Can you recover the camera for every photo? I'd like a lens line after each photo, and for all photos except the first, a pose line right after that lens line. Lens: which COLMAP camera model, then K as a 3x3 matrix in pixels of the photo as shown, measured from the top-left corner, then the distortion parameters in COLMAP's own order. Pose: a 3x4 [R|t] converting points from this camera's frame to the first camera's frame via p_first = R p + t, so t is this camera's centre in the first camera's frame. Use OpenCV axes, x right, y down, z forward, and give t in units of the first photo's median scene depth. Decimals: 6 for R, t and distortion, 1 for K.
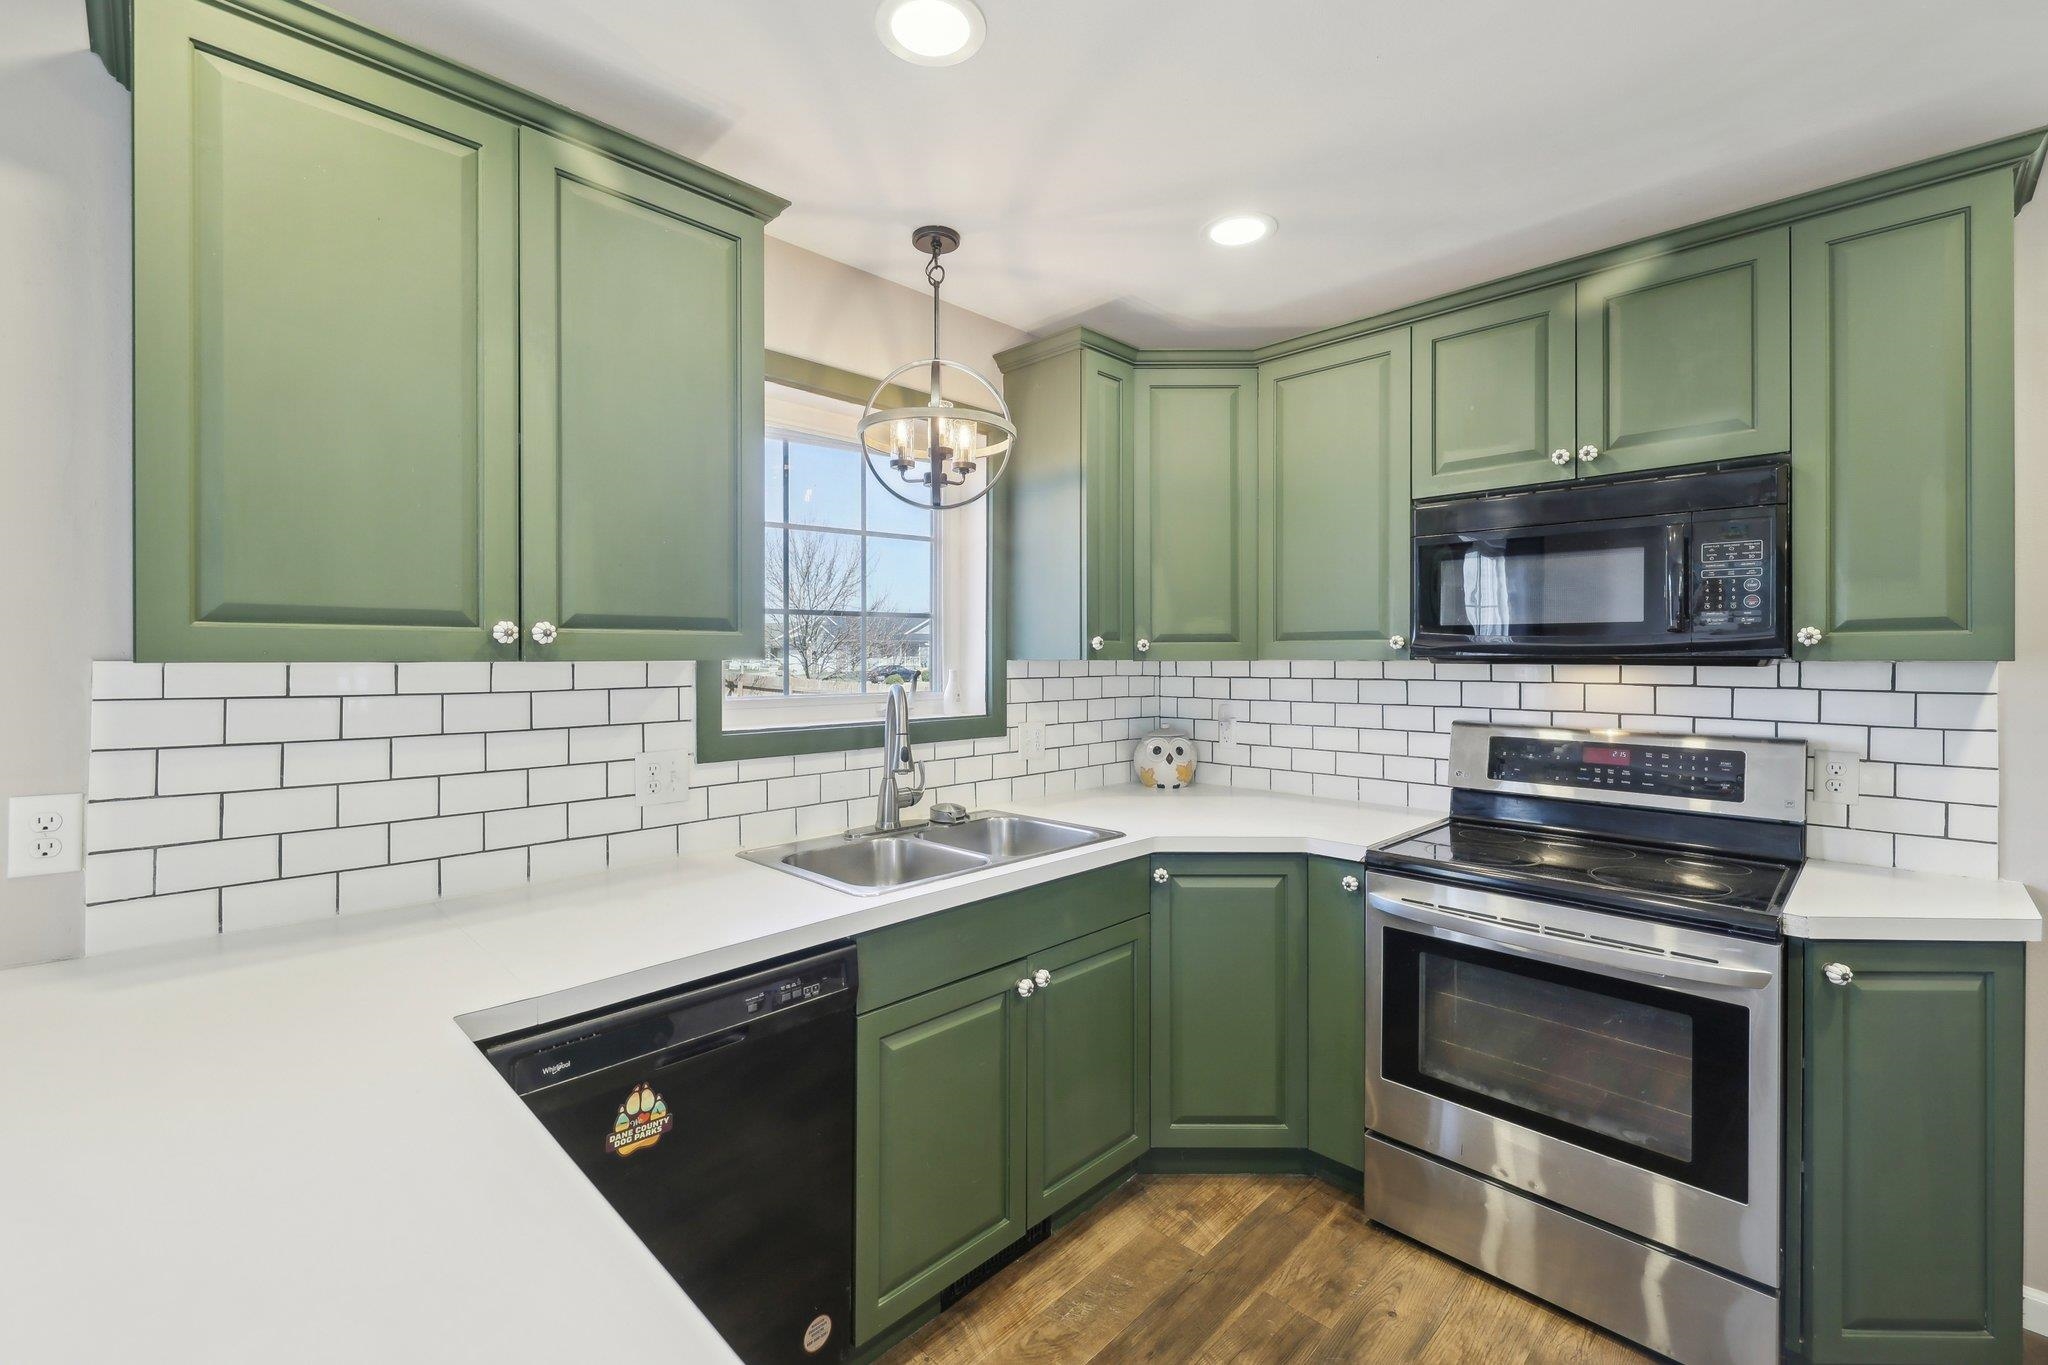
lens RADIAL K [[866.8, 0, 1013.9], [0, 866.8, 657.8], [0, 0, 1]] dist [-0.000987, 0.000804]
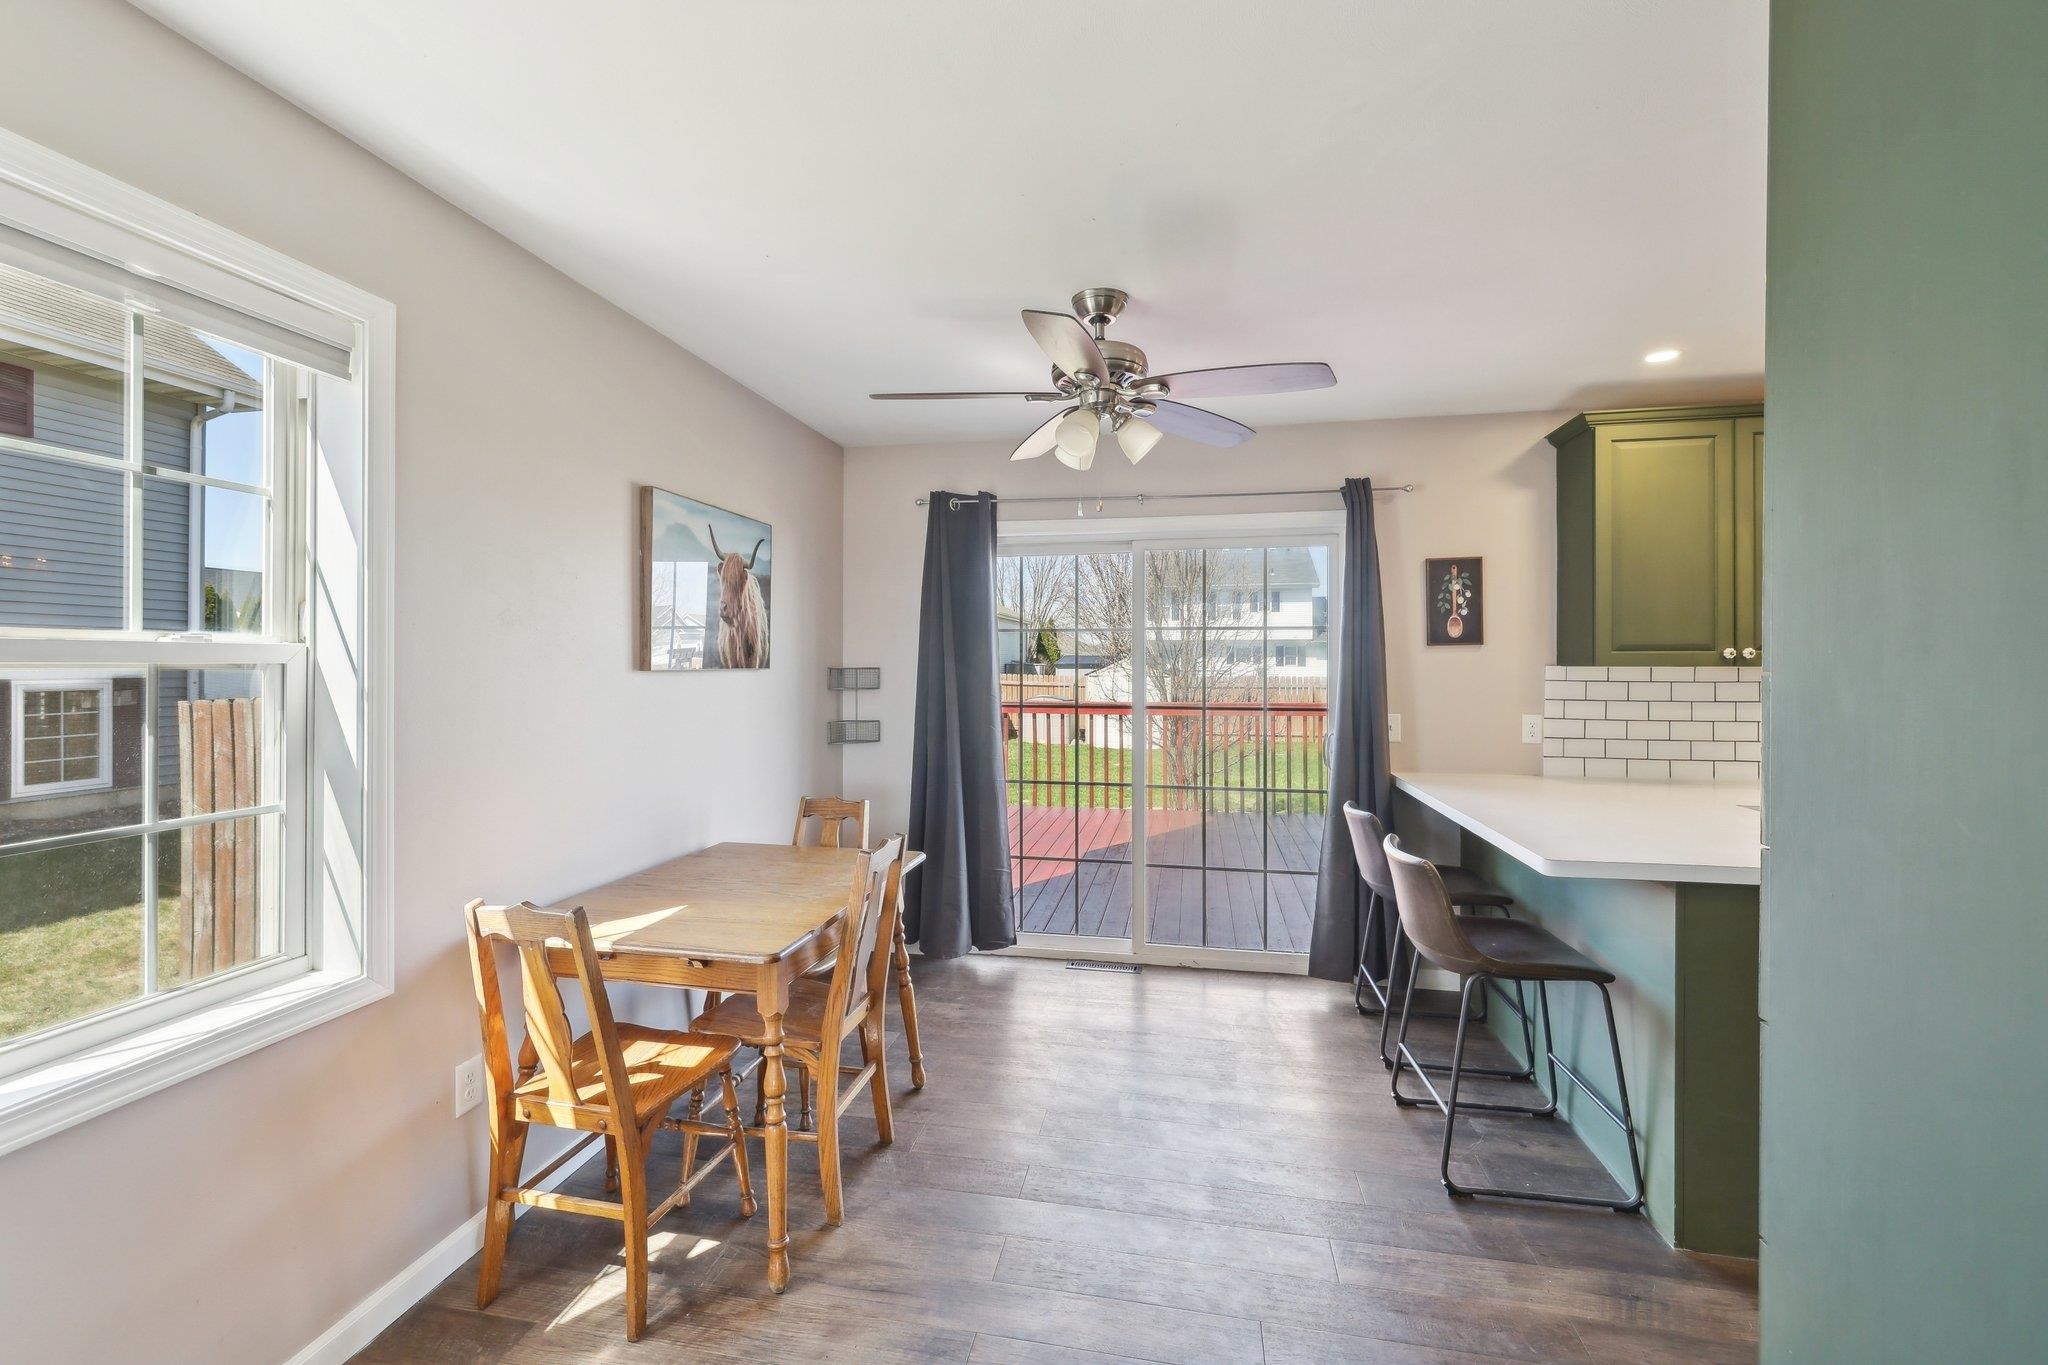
lens RADIAL K [[866.8, 0, 1011.1], [0, 866.8, 663.2], [0, 0, 1]] dist [-0.000987, 0.000804]
pose [[0.551824, -0.000897, -0.833960, 0.170655], [-0.000552, 0.999999, -0.001441, 0.000308], [0.833960, 0.001256, 0.551823, -1.226875]]
